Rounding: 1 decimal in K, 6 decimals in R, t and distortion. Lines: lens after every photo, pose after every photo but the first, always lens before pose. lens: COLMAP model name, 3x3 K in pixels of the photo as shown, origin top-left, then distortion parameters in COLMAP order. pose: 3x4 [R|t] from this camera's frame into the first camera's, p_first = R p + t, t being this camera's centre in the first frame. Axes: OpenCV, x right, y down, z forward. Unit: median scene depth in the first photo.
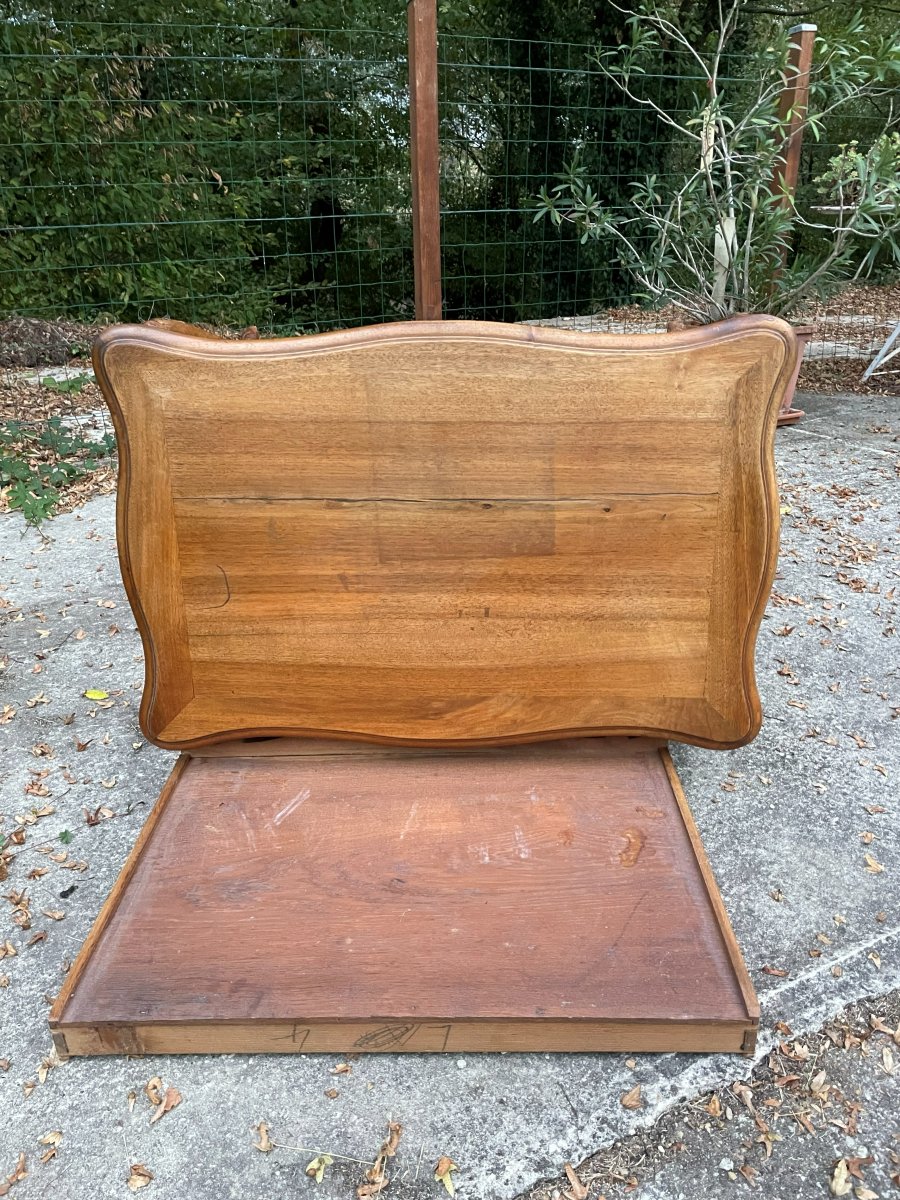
lens RADIAL K [[917.2, 0, 454.2], [0, 917.2, 598.1], [0, 0, 1]] dist [0.086259, -0.121824]
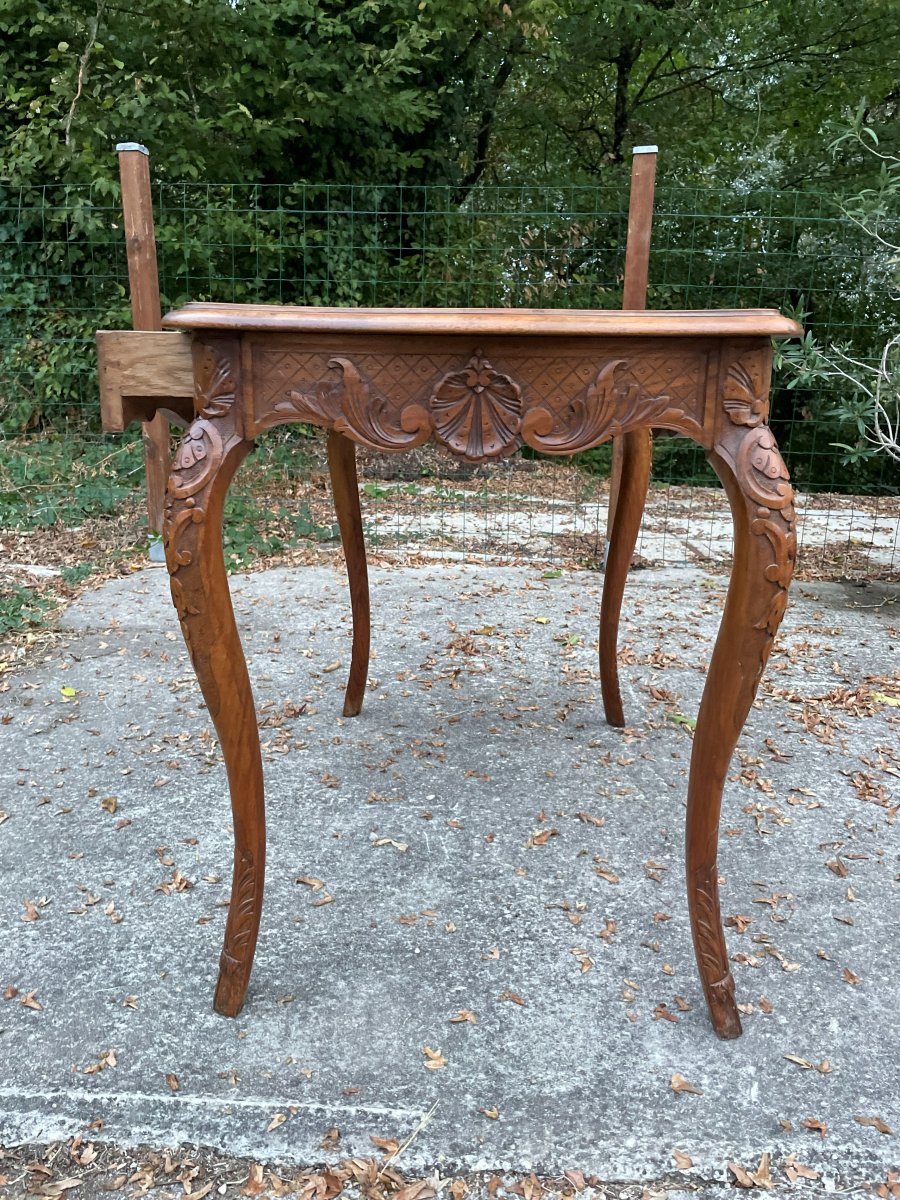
lens RADIAL K [[917.2, 0, 459.1], [0, 917.2, 593.9], [0, 0, 1]] dist [0.086259, -0.121824]
pose [[0.862294, 0.161070, -0.480111, 0.340814], [-0.242792, 0.963495, -0.112823, -0.001640], [0.444412, 0.213854, 0.869922, 0.098199]]
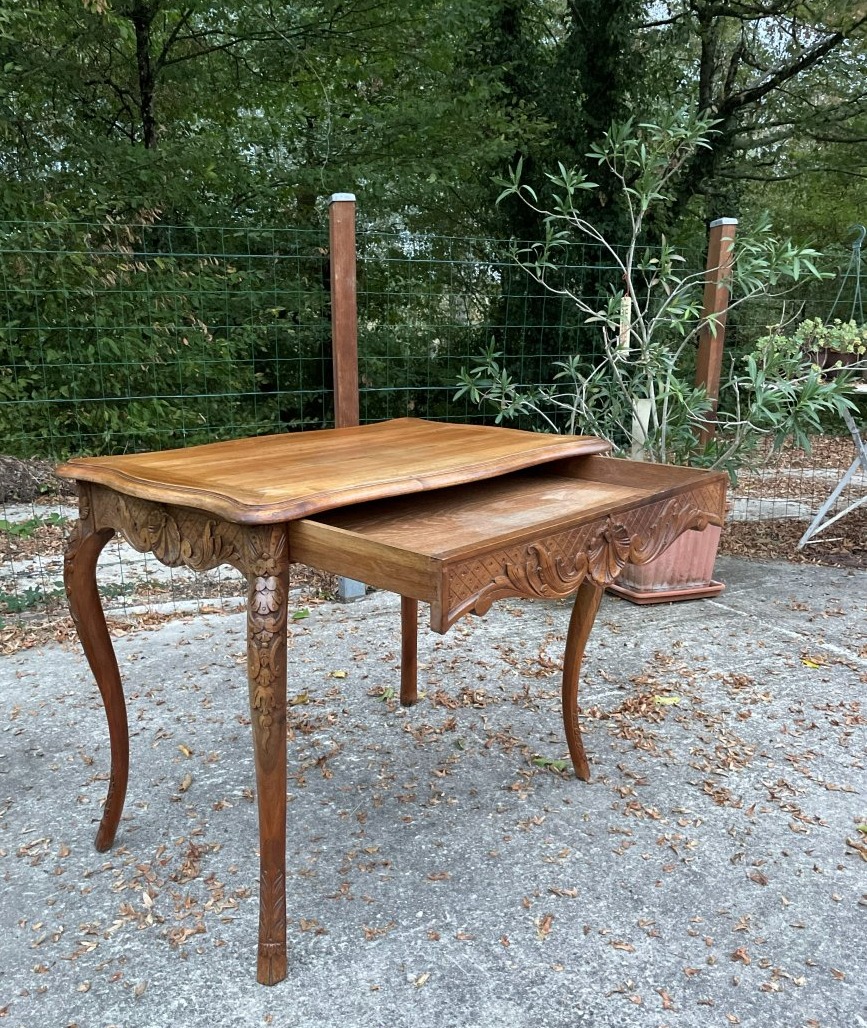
lens RADIAL K [[917.9, 0, 435.0], [0, 917.9, 590.1], [0, 0, 1]] dist [0.077942, -0.108052]
pose [[0.998901, 0.031198, -0.034988, 0.114764], [-0.035382, 0.991378, -0.126166, -0.067015], [0.030750, 0.127265, 0.991392, 0.004166]]
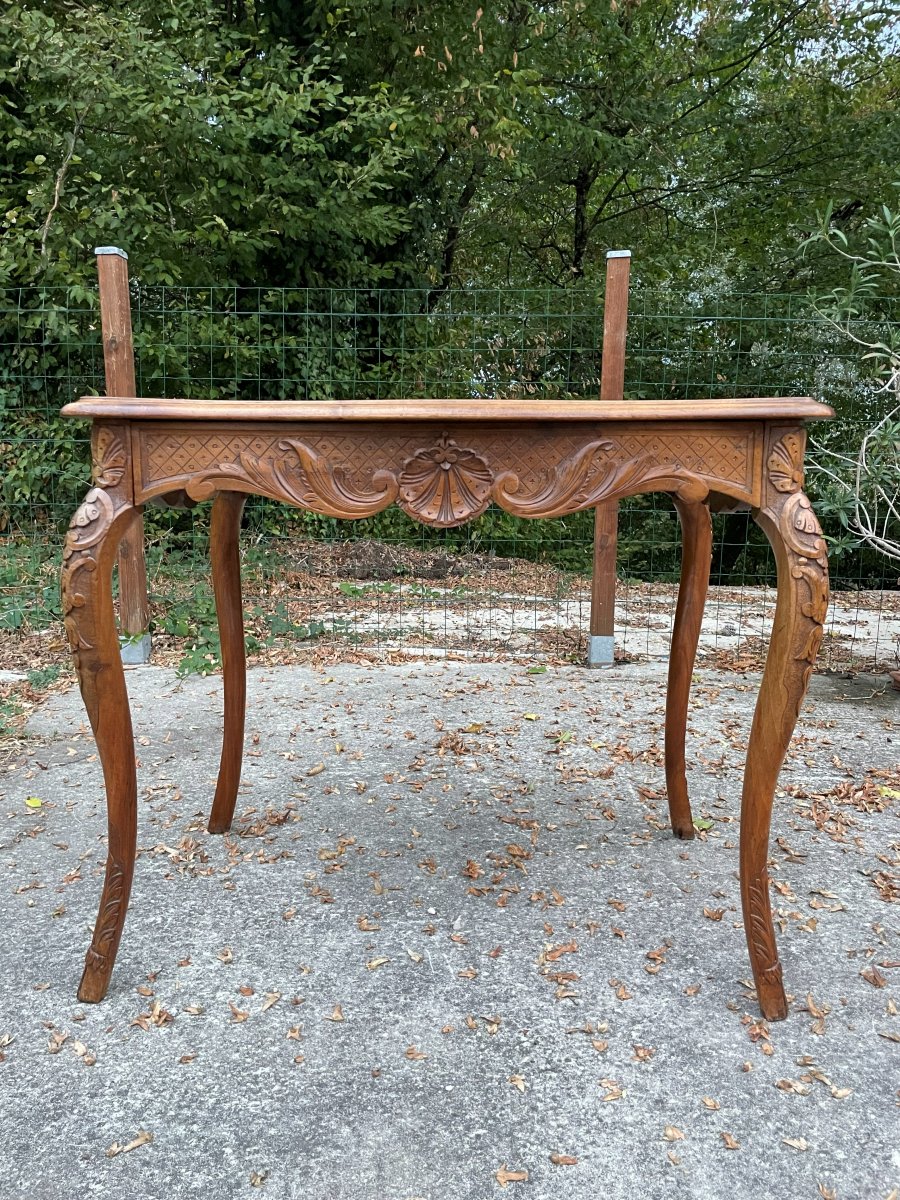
lens RADIAL K [[917.2, 0, 459.7], [0, 917.2, 605.3], [0, 0, 1]] dist [0.086259, -0.121824]
pose [[0.881047, 0.103039, -0.461669, 0.315456], [-0.223372, 0.950942, -0.214043, 0.002863], [0.416966, 0.291706, 0.860841, 0.112508]]
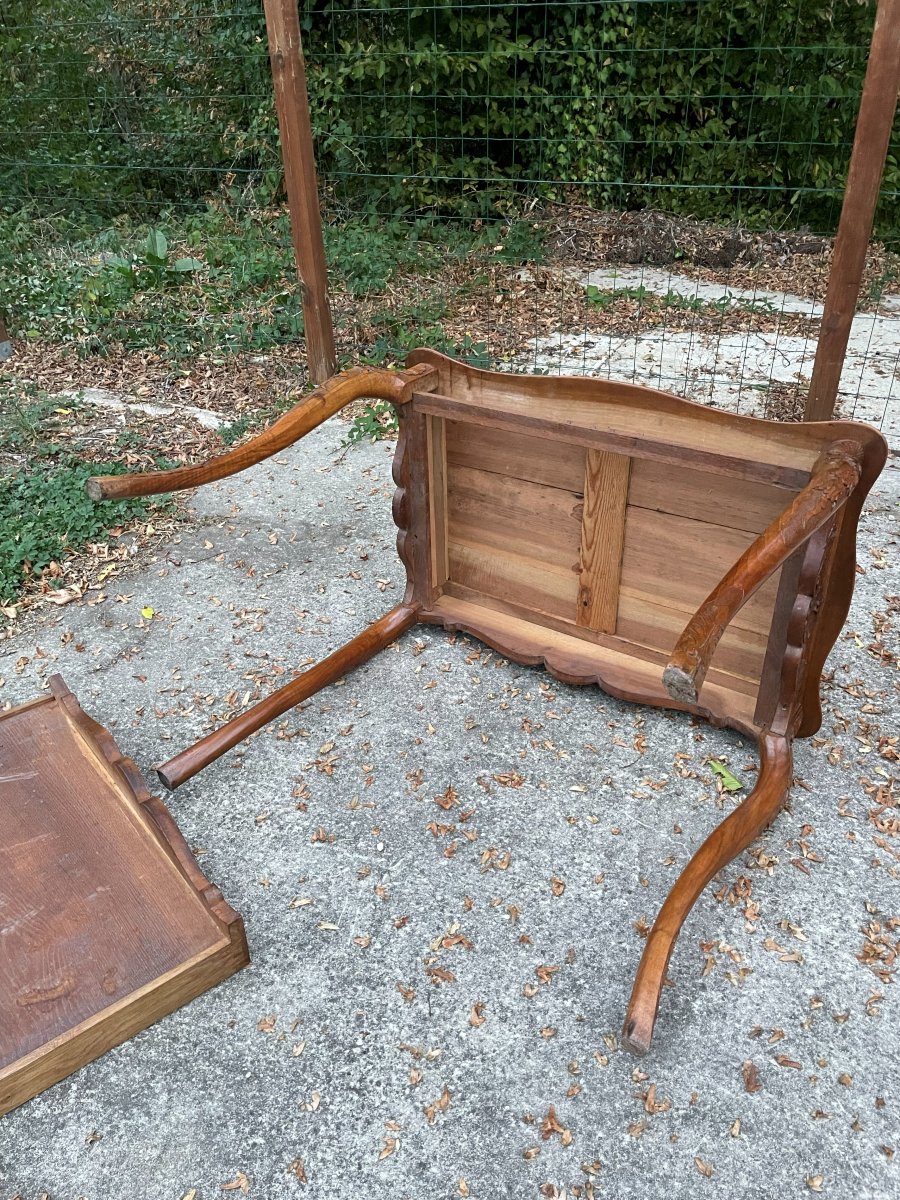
lens RADIAL K [[917.2, 0, 455.2], [0, 917.2, 593.2], [0, 0, 1]] dist [0.086259, -0.121824]
pose [[0.637680, 0.411564, -0.651136, 0.396546], [-0.308464, 0.911001, 0.273728, -0.226942], [0.705843, 0.026301, 0.707880, 0.236278]]
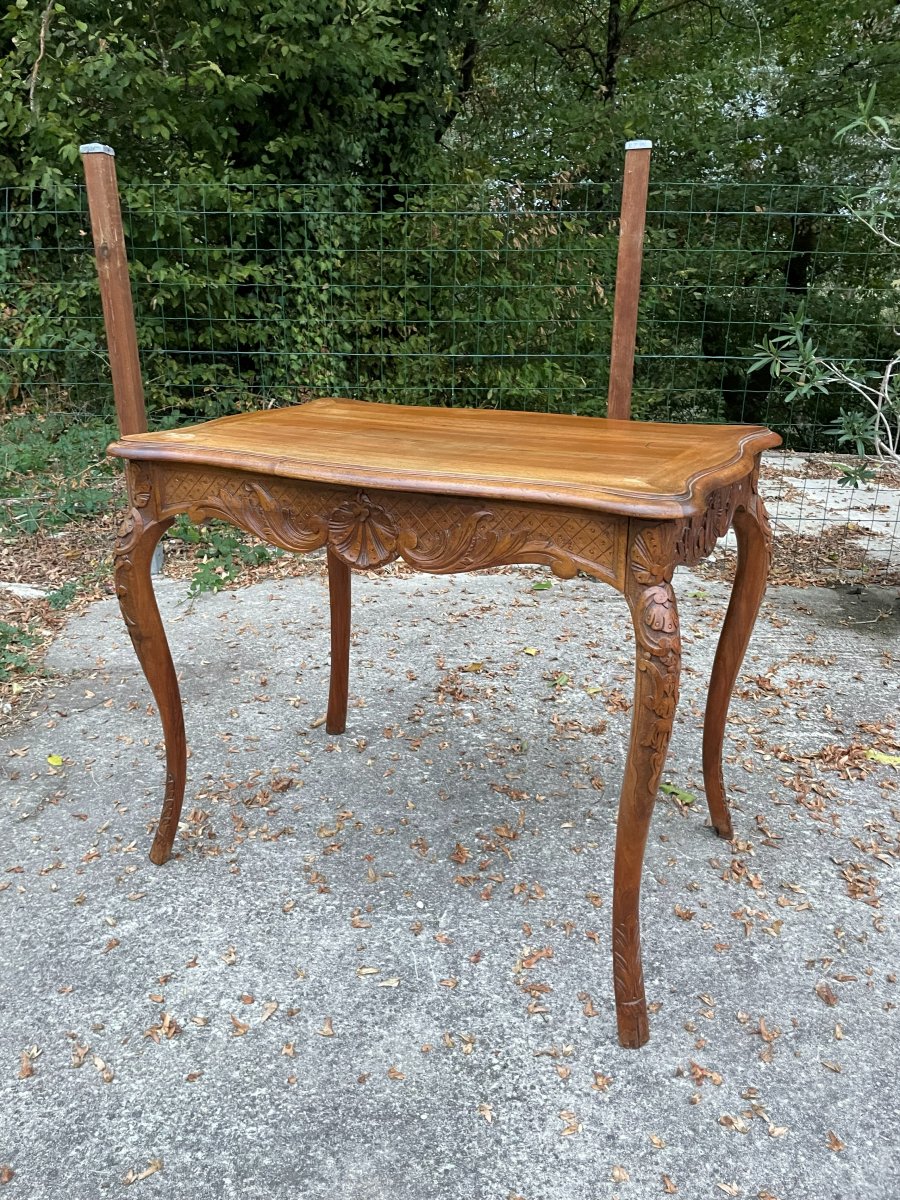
lens RADIAL K [[917.2, 0, 445.9], [0, 917.2, 592.3], [0, 0, 1]] dist [0.086259, -0.121824]
pose [[0.861713, 0.190061, -0.470455, 0.319758], [-0.230168, 0.972730, -0.028611, -0.105977], [0.452189, 0.132938, 0.881960, 0.093429]]
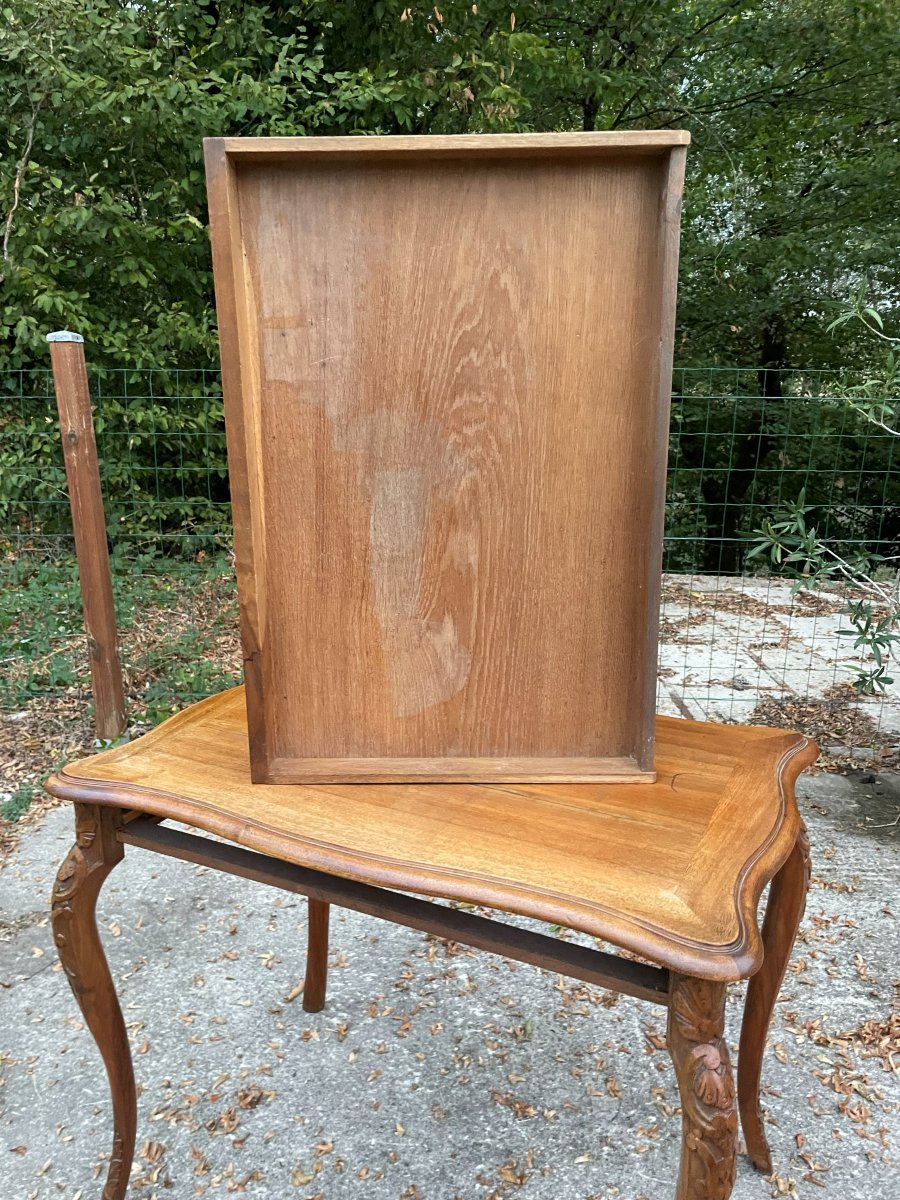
lens RADIAL K [[917.2, 0, 445.2], [0, 917.2, 596.0], [0, 0, 1]] dist [0.086259, -0.121824]
pose [[0.872299, 0.143377, -0.467481, 0.266135], [-0.217962, 0.969822, -0.109263, -0.226197], [0.437707, 0.197203, 0.877225, 0.124706]]
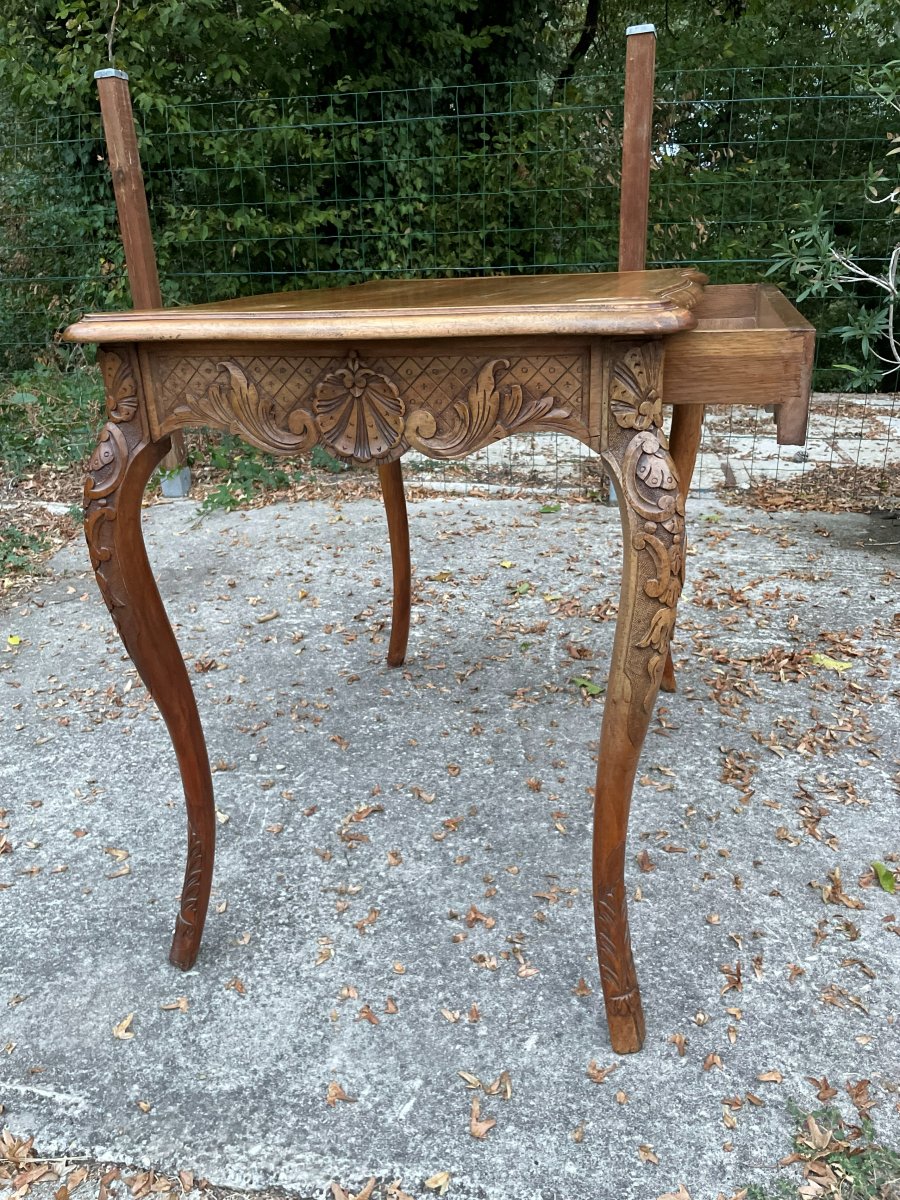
lens RADIAL K [[917.2, 0, 454.9], [0, 917.2, 613.0], [0, 0, 1]] dist [0.086259, -0.121824]
pose [[0.775000, 0.230575, -0.588396, 0.464960], [-0.248707, 0.967212, 0.051440, -0.083074], [0.580964, 0.106472, 0.806935, 0.192407]]
